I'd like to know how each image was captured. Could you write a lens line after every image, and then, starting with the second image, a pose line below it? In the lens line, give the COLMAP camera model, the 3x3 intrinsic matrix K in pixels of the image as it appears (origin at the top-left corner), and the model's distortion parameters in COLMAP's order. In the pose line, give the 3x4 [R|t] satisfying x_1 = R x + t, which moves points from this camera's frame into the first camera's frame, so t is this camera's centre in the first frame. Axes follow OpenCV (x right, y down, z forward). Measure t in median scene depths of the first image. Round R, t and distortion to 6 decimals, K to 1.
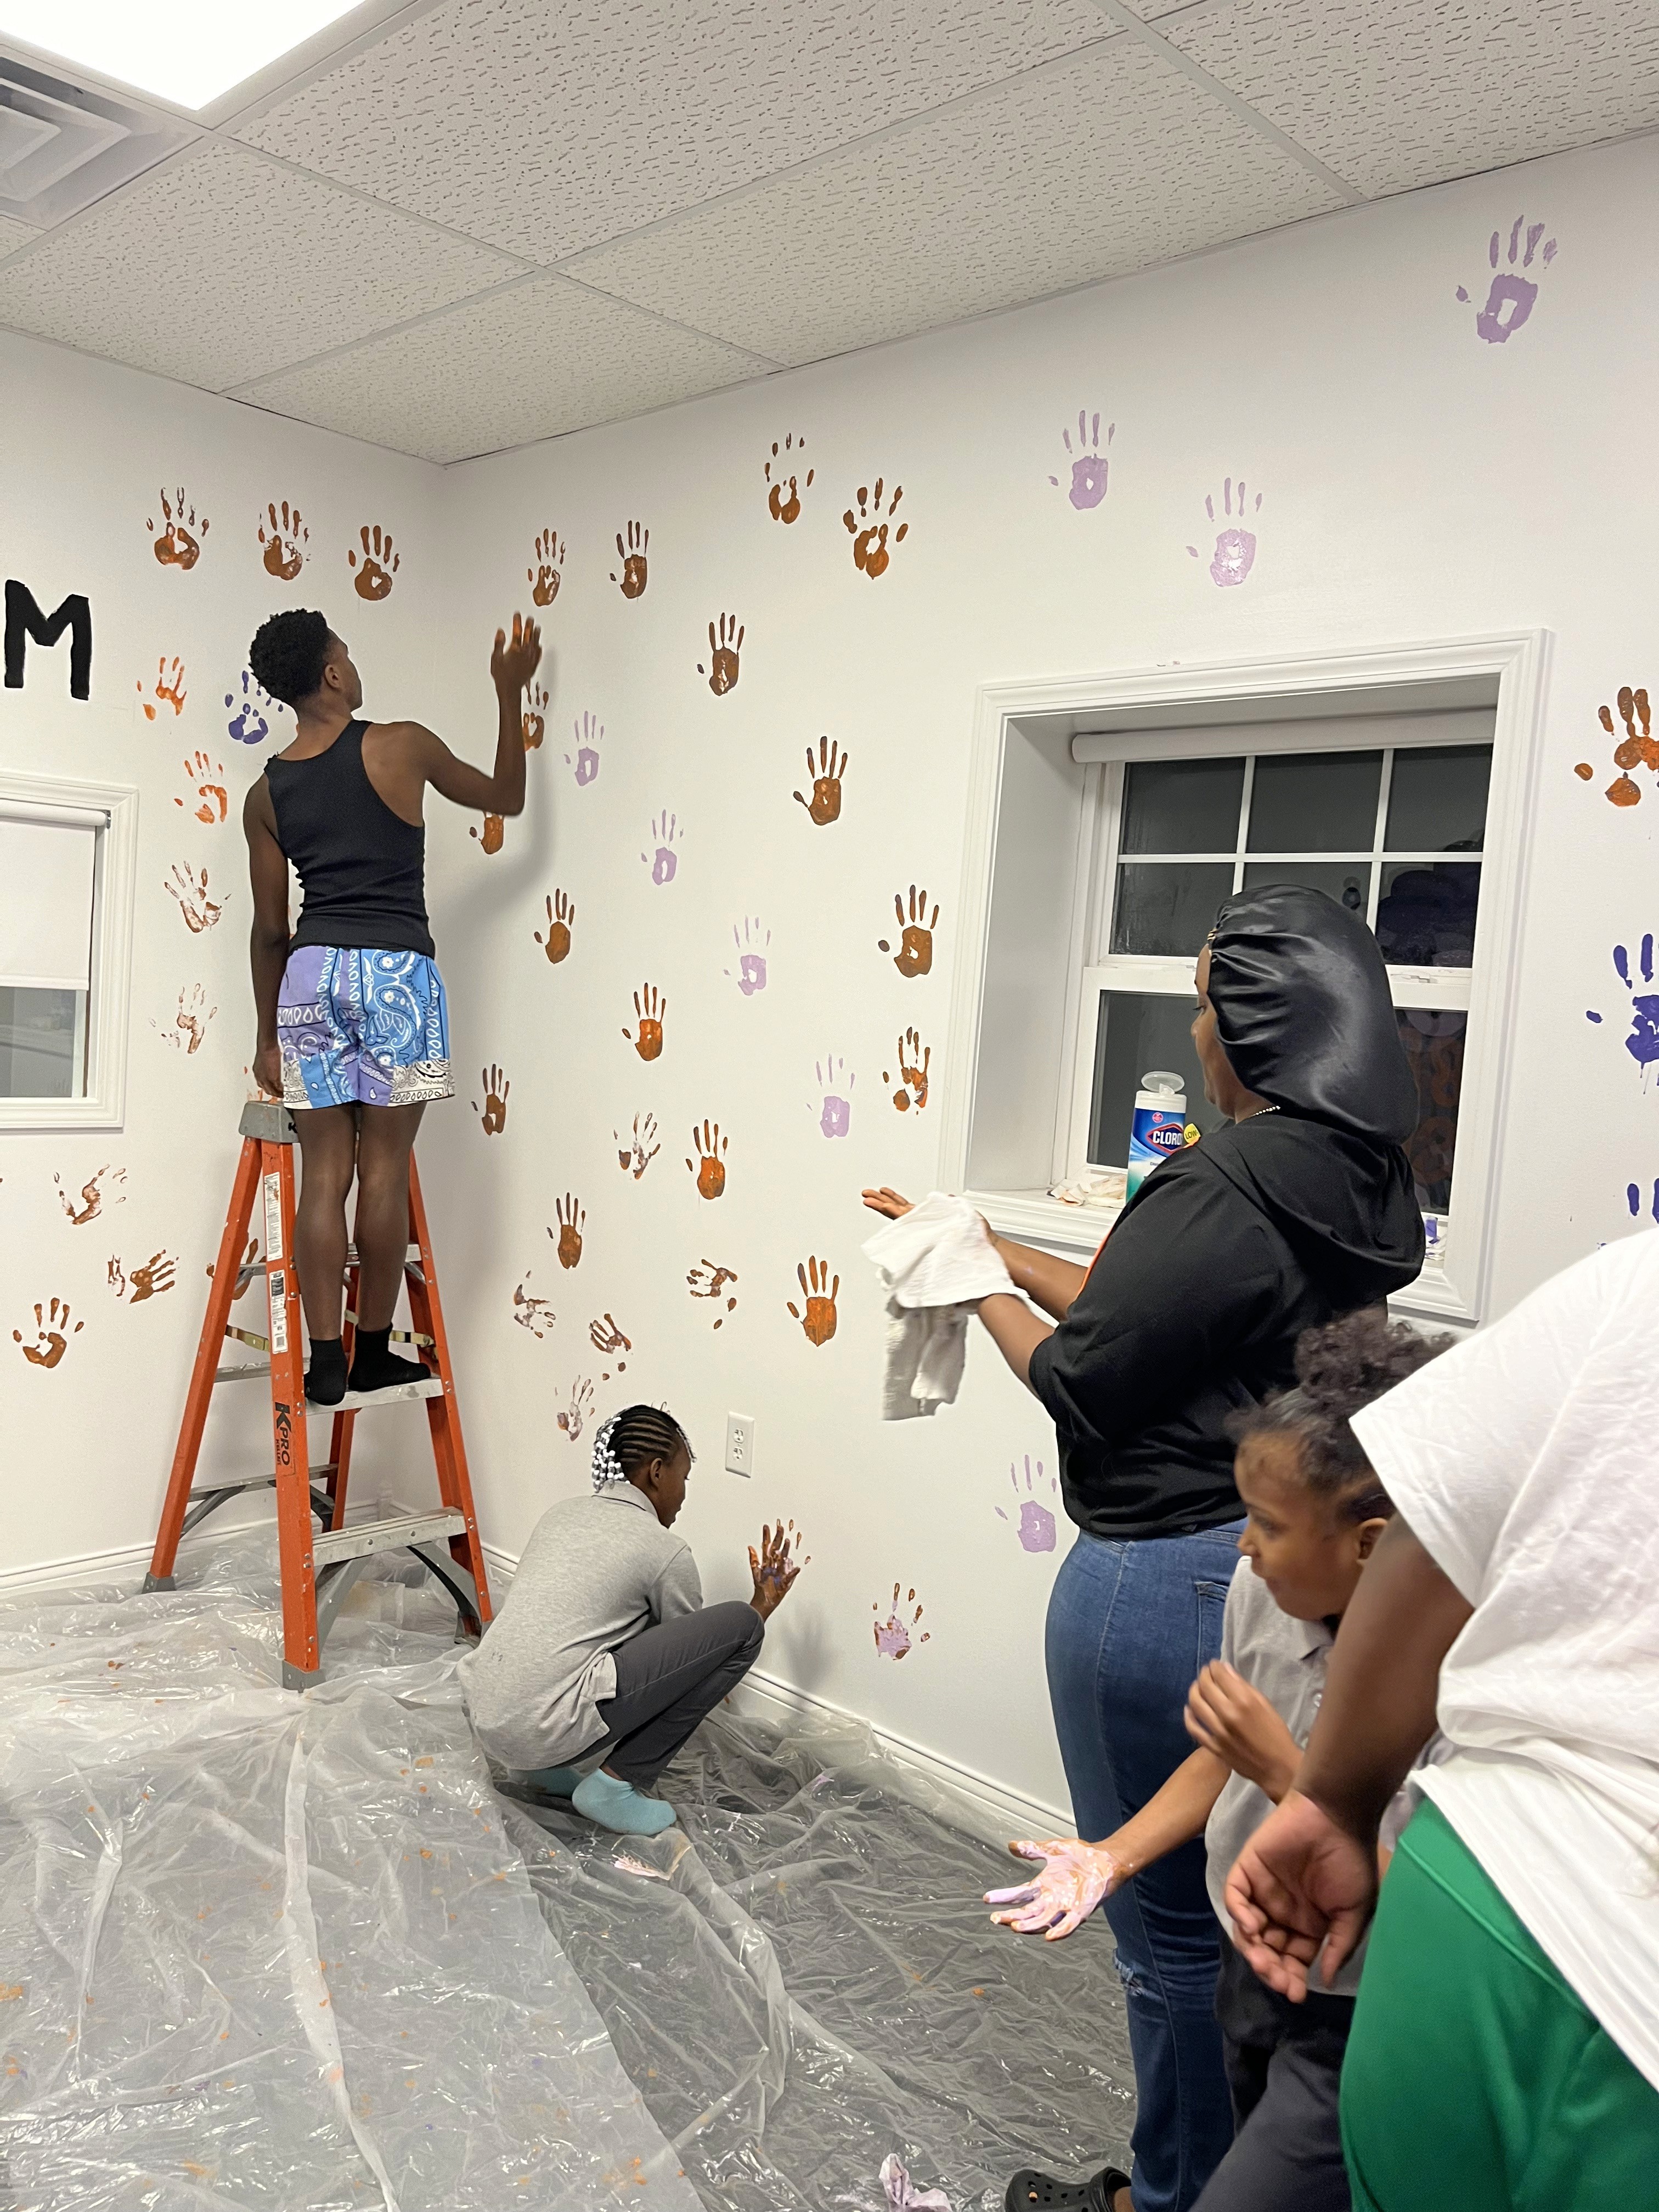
lens RADIAL K [[1722.0, 0, 829.5], [0, 1722.0, 1106.0], [0, 0, 1]] dist [0.068522, -0.104193]
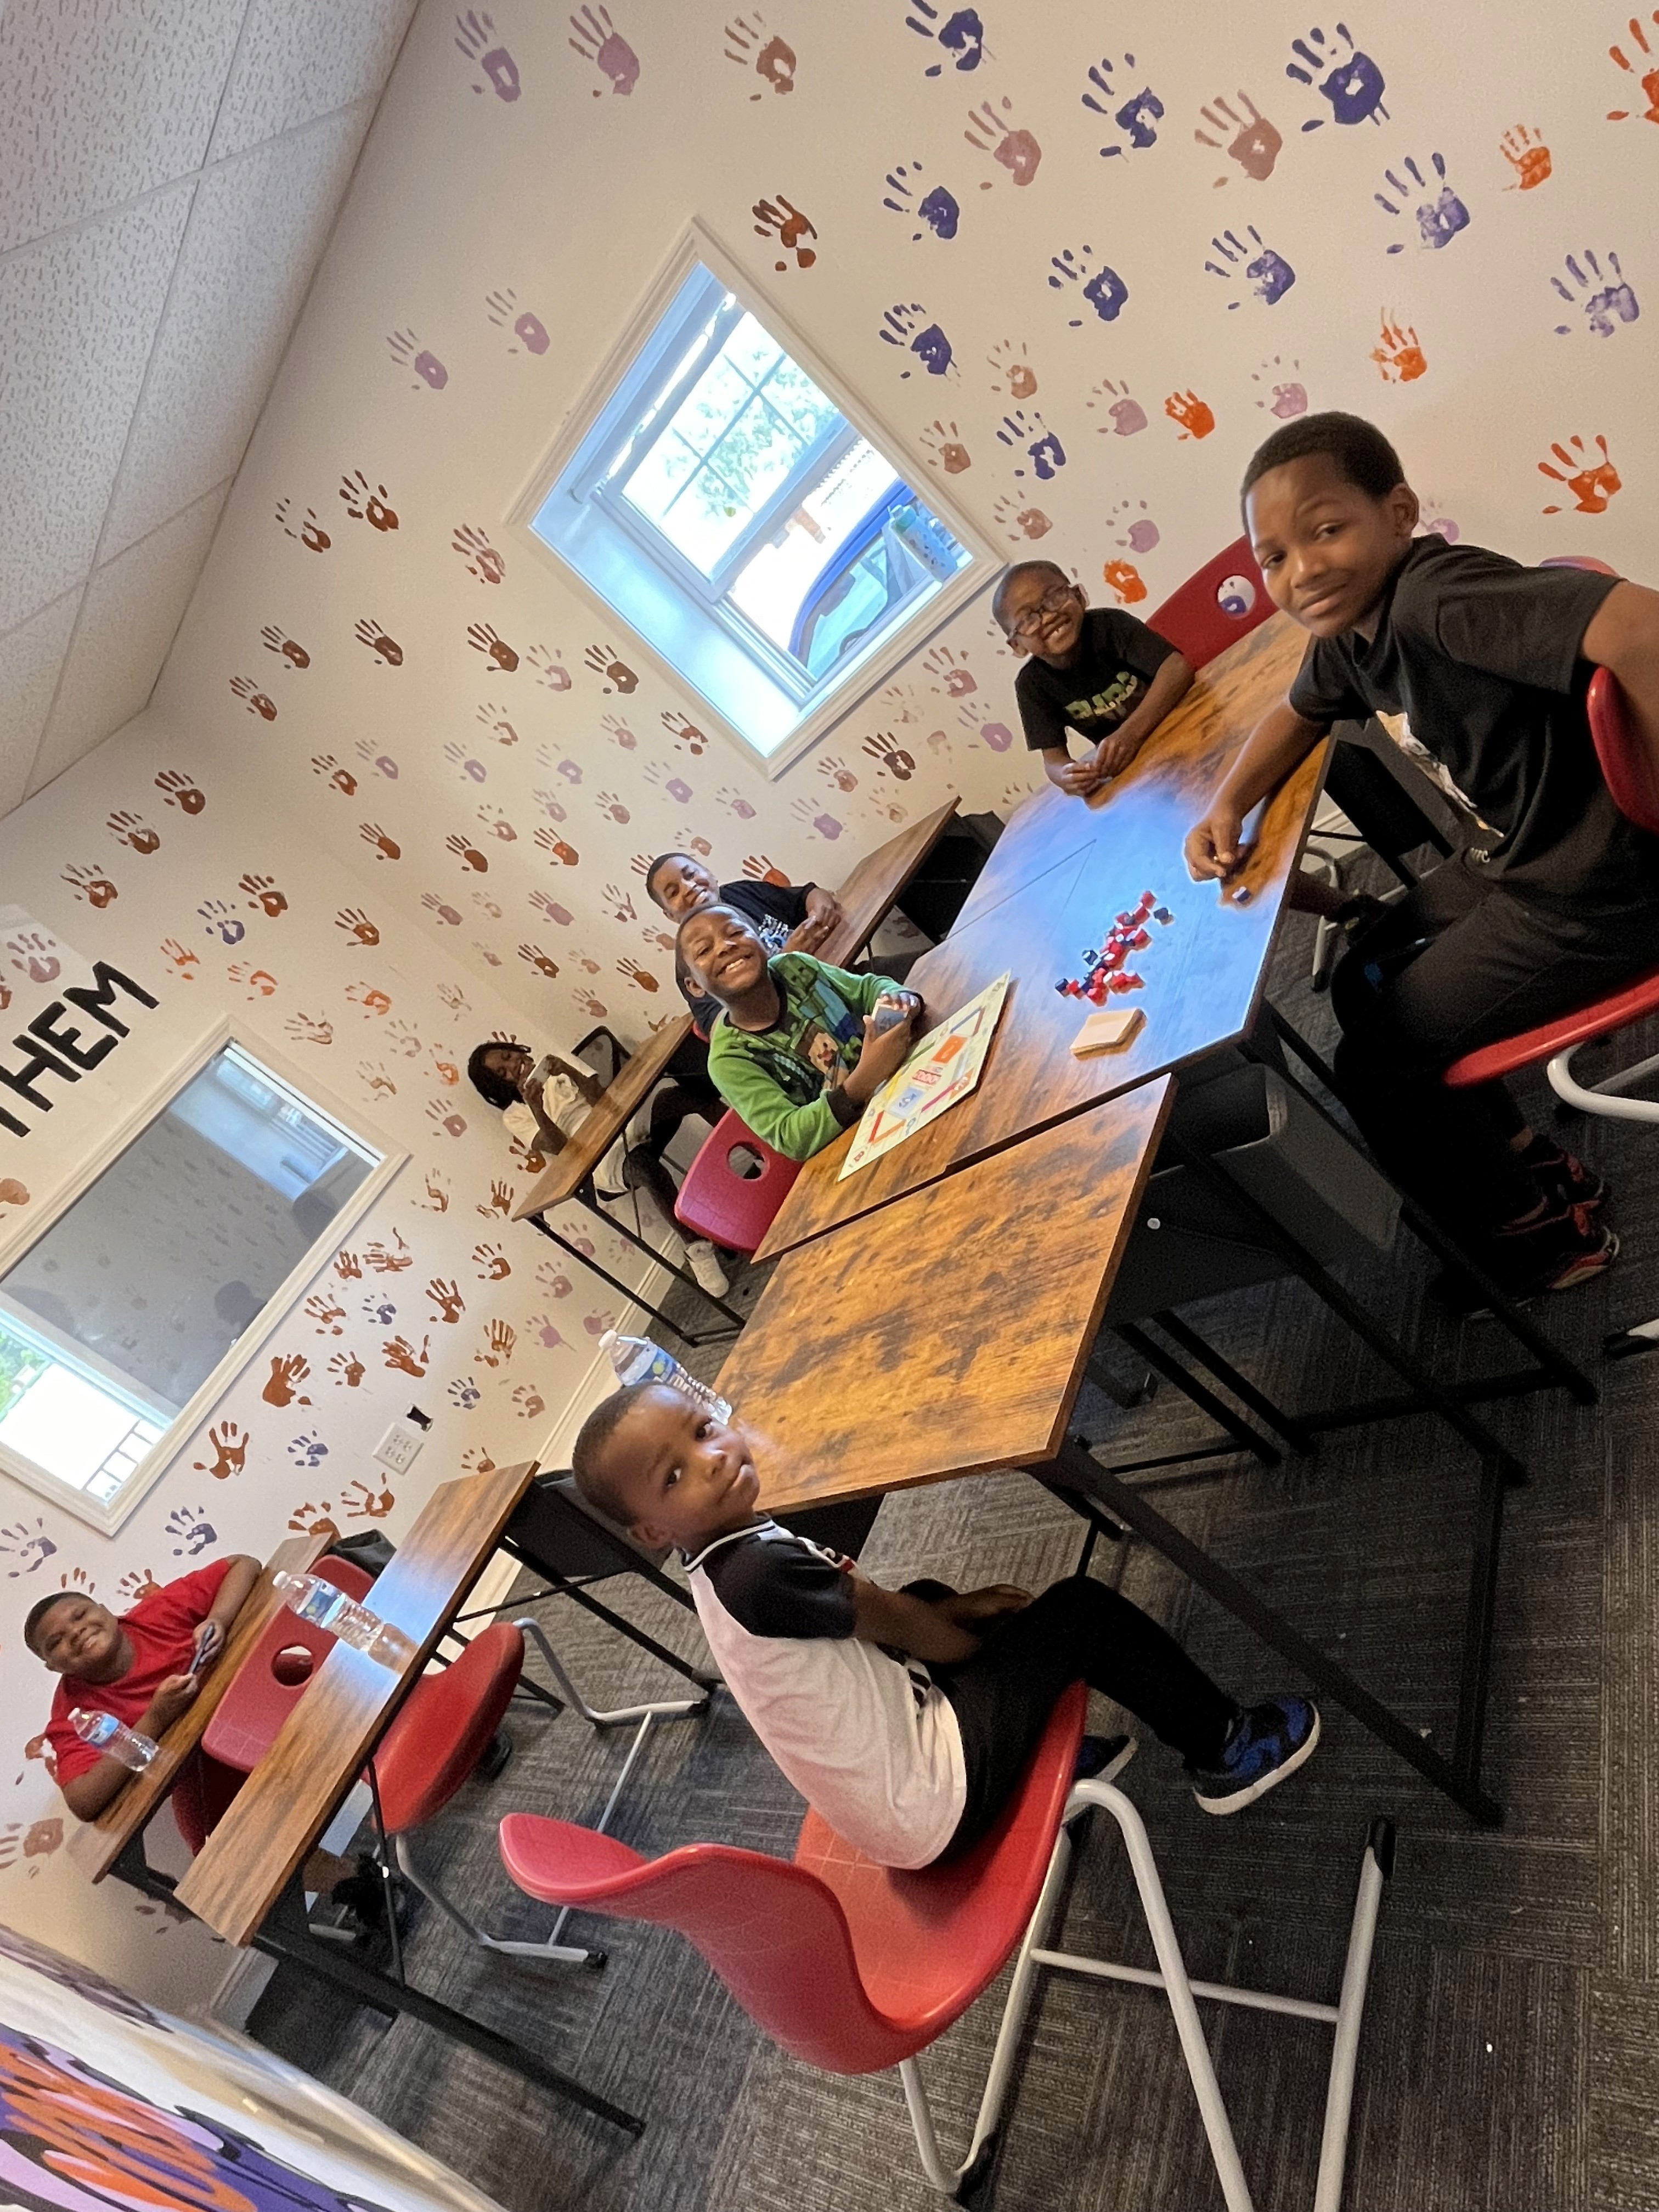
lens RADIAL K [[1345.2, 0, 829.5], [0, 1345.2, 1106.0], [0, 0, 1]] dist [0.008973, -0.001763]
pose [[0.629487, -0.764498, -0.138887, 0.034084], [0.772539, 0.596634, 0.217284, 0.014885], [-0.083249, -0.244073, 0.966177, -0.202401]]
